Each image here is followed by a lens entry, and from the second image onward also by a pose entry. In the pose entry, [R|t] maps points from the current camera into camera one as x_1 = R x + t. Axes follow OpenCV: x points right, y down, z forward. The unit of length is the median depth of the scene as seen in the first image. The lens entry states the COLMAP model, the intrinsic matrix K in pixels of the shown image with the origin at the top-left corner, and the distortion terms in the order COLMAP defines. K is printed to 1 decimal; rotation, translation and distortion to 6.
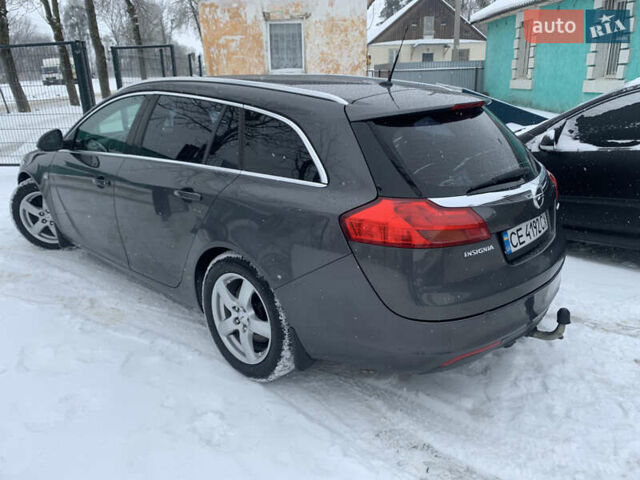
lens RADIAL K [[506.8, 0, 318.5], [0, 506.8, 235.9], [0, 0, 1]] dist [0.060666, -0.013007]
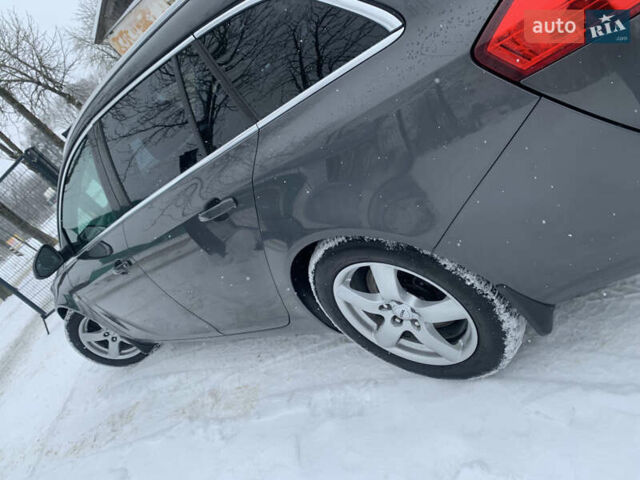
lens RADIAL K [[506.8, 0, 323.4], [0, 506.8, 239.2], [0, 0, 1]] dist [0.060666, -0.013007]
pose [[0.791968, -0.595185, -0.136166, -0.073468], [0.606871, 0.791841, 0.068518, -0.011900], [0.067041, -0.136899, 0.988314, 0.321257]]
